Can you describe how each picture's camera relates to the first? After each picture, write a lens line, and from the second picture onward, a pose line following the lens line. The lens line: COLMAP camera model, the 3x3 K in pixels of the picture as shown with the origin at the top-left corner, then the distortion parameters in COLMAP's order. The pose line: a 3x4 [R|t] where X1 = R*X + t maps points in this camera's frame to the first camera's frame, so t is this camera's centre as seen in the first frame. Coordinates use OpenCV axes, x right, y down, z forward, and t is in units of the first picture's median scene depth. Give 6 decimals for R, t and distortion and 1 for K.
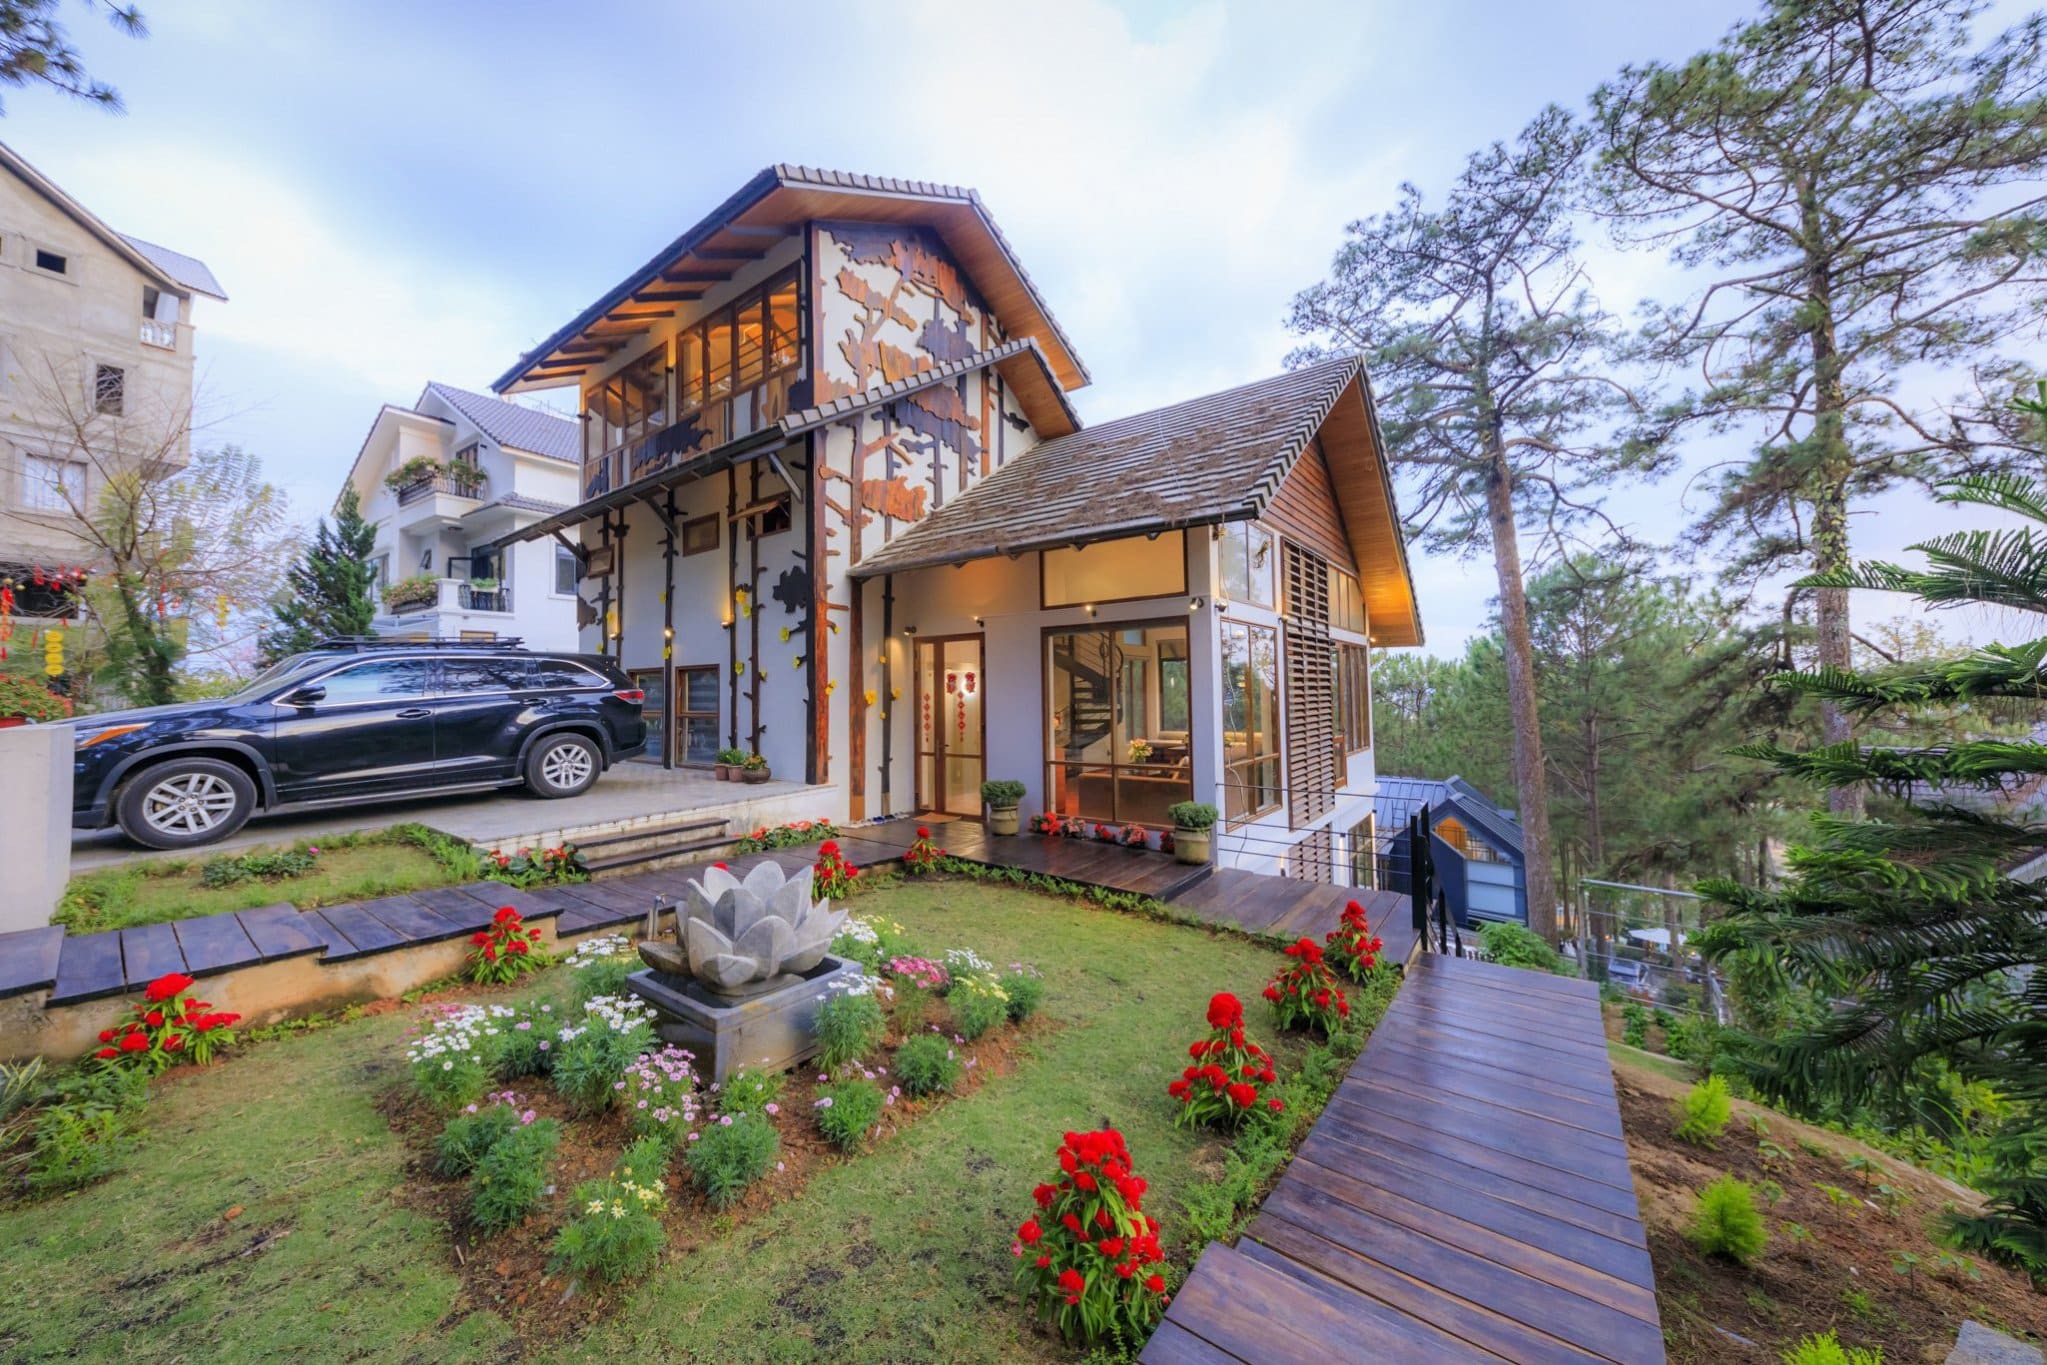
lens RADIAL K [[701.4, 0, 1018.8], [0, 701.4, 673.7], [0, 0, 1]] dist [0.010670, -0.002914]
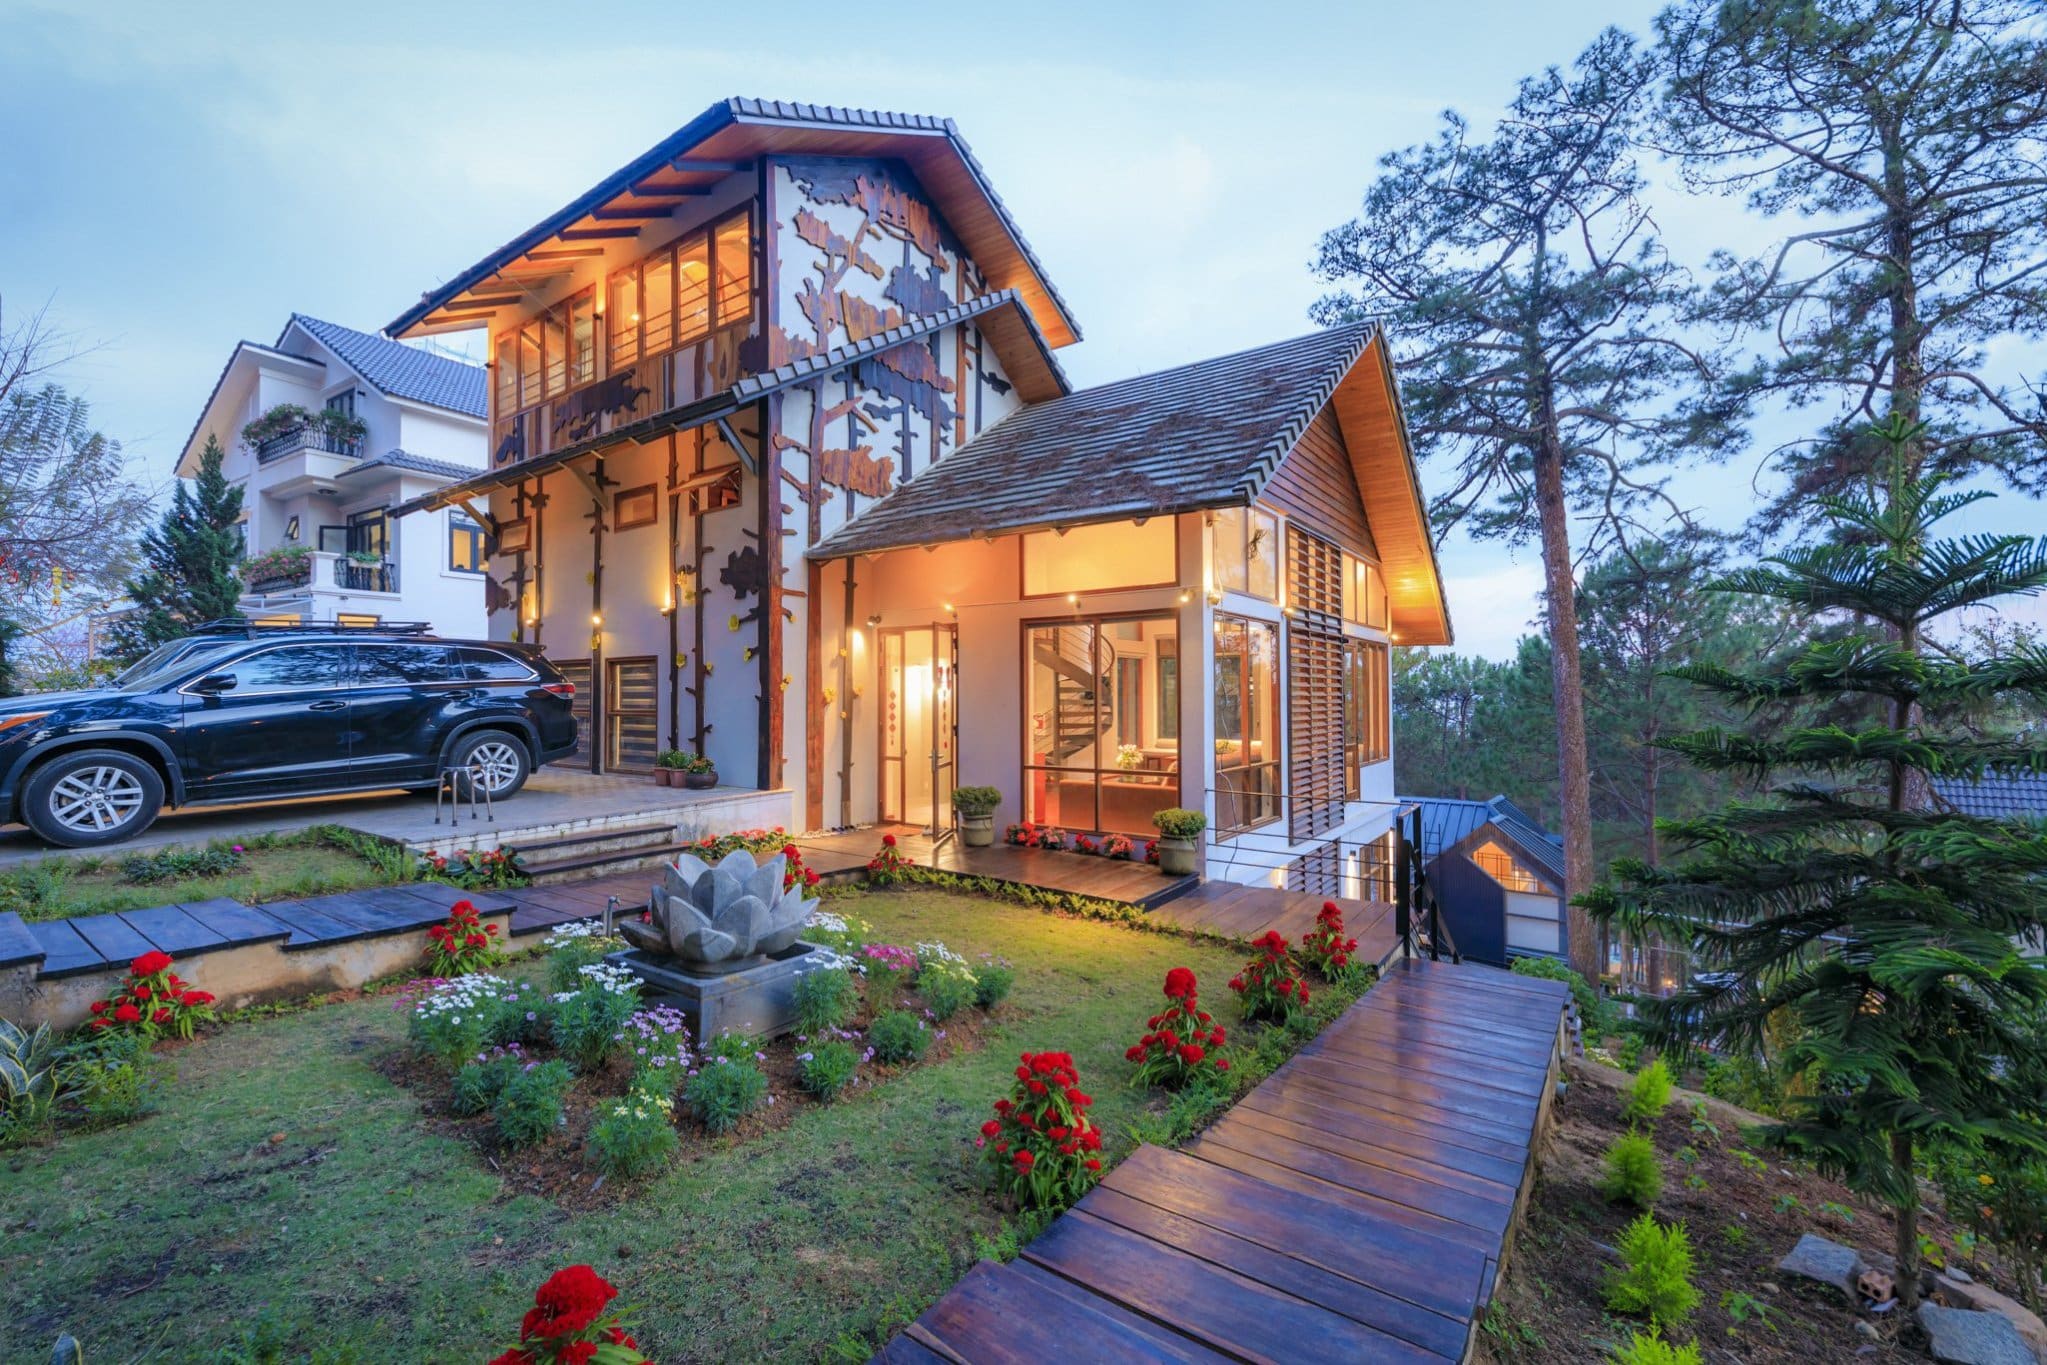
lens RADIAL K [[844.3, 0, 1019.9], [0, 844.3, 697.5], [0, 0, 1]] dist [0.002840, -0.000122]
pose [[0.999630, 0.010096, 0.025252, 0.004306], [-0.010819, 0.999531, 0.028662, 0.003955], [-0.024951, -0.028925, 0.999270, -0.081855]]
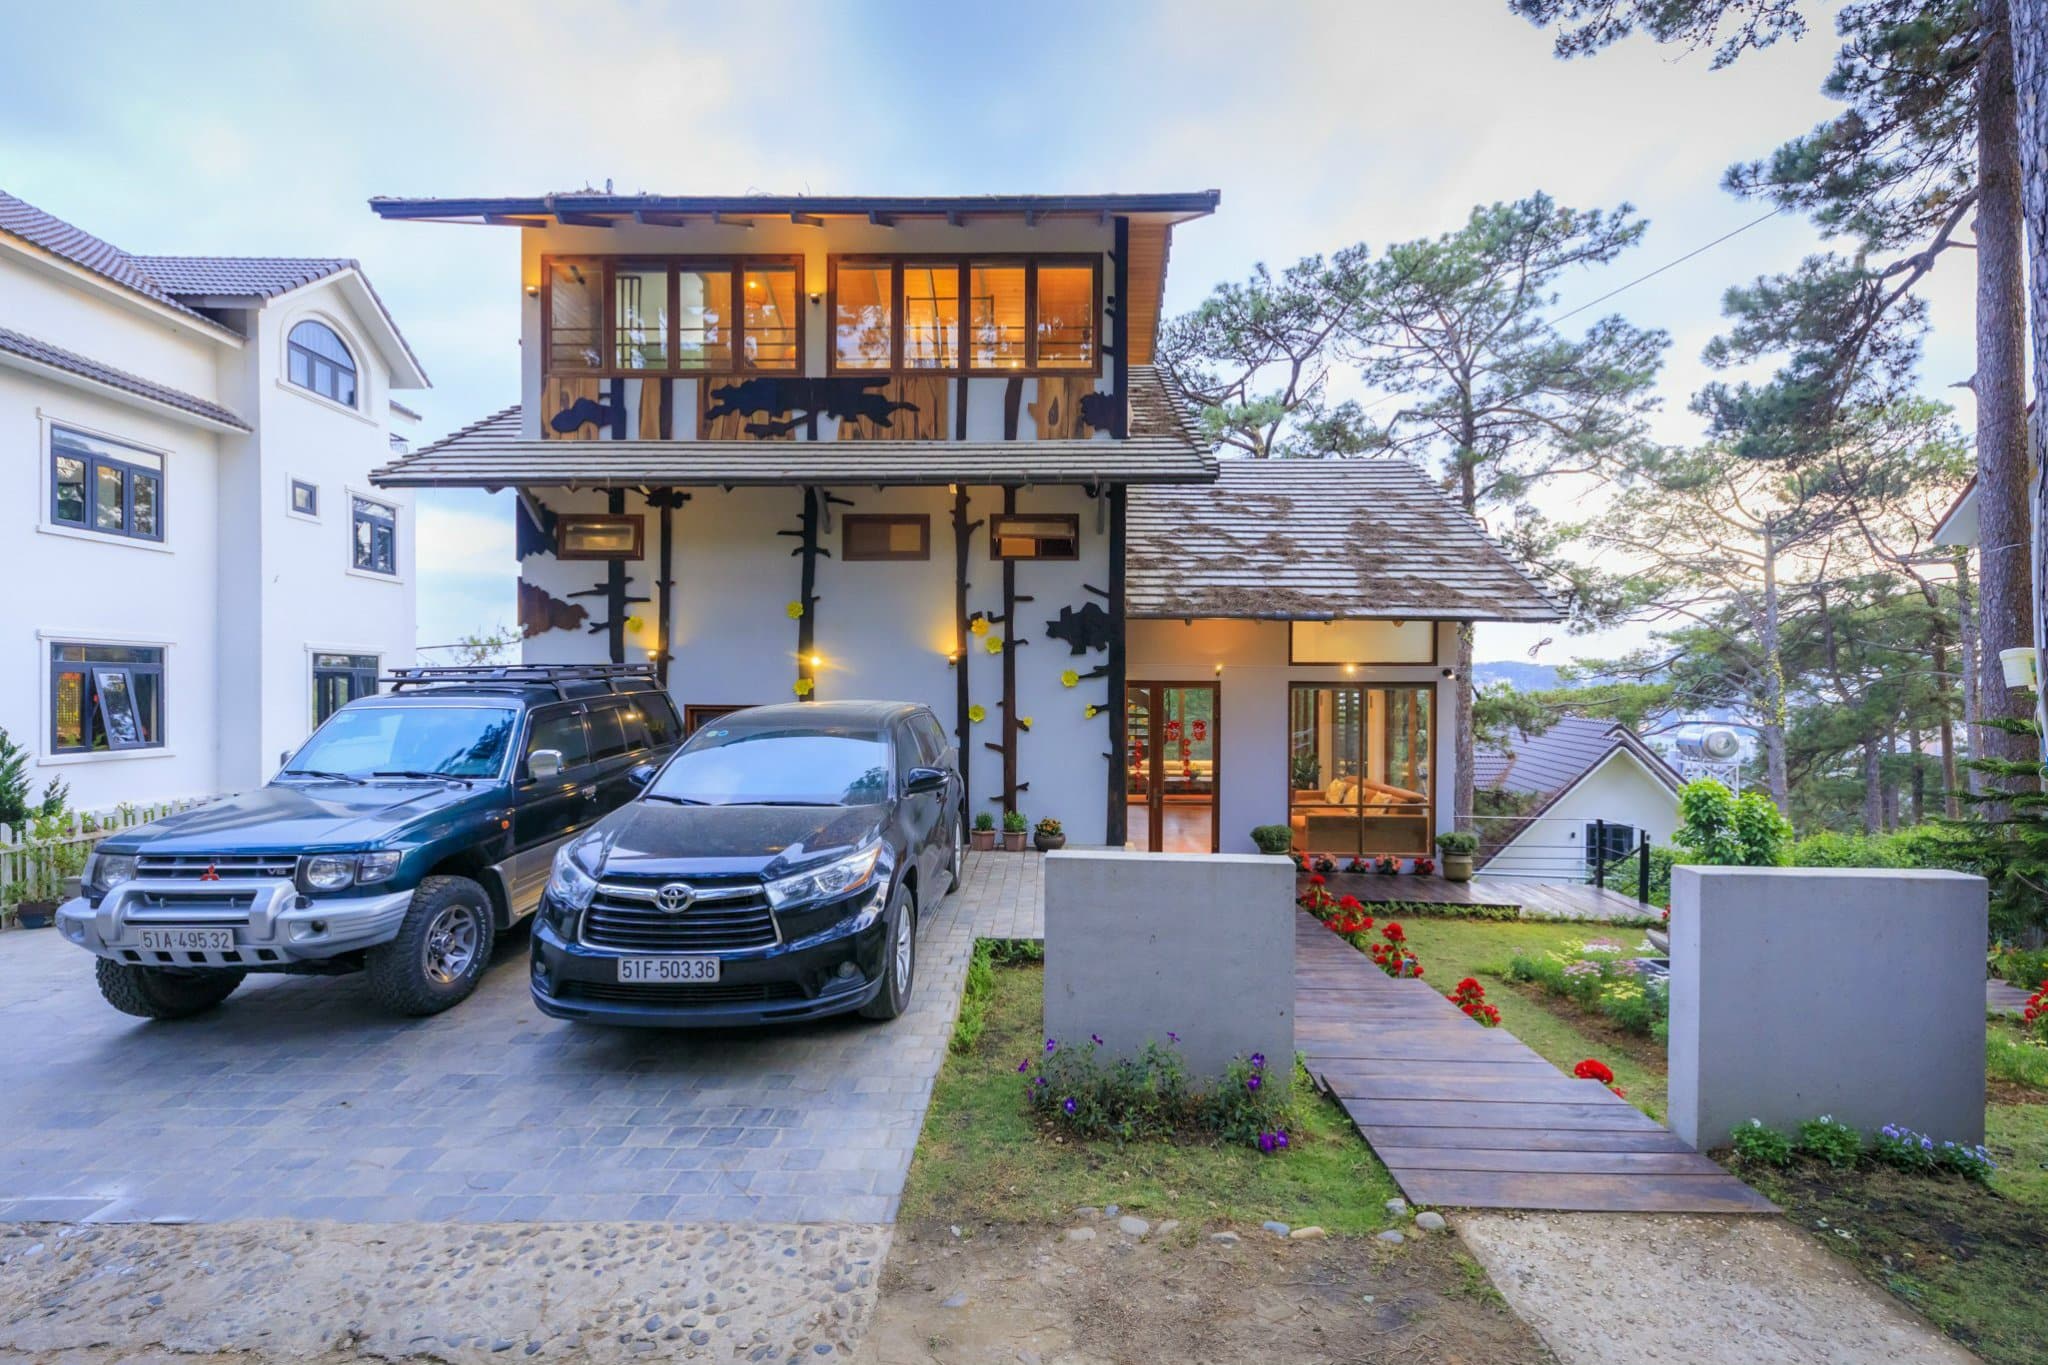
lens RADIAL K [[862.1, 0, 1033.7], [0, 862.1, 694.2], [0, 0, 1]] dist [0.012097, 0.000065]
pose [[0.804938, 0.013811, 0.593199, -0.961732], [-0.032829, 0.999234, 0.021283, -0.055510], [-0.592451, -0.036606, 0.804775, 0.151679]]
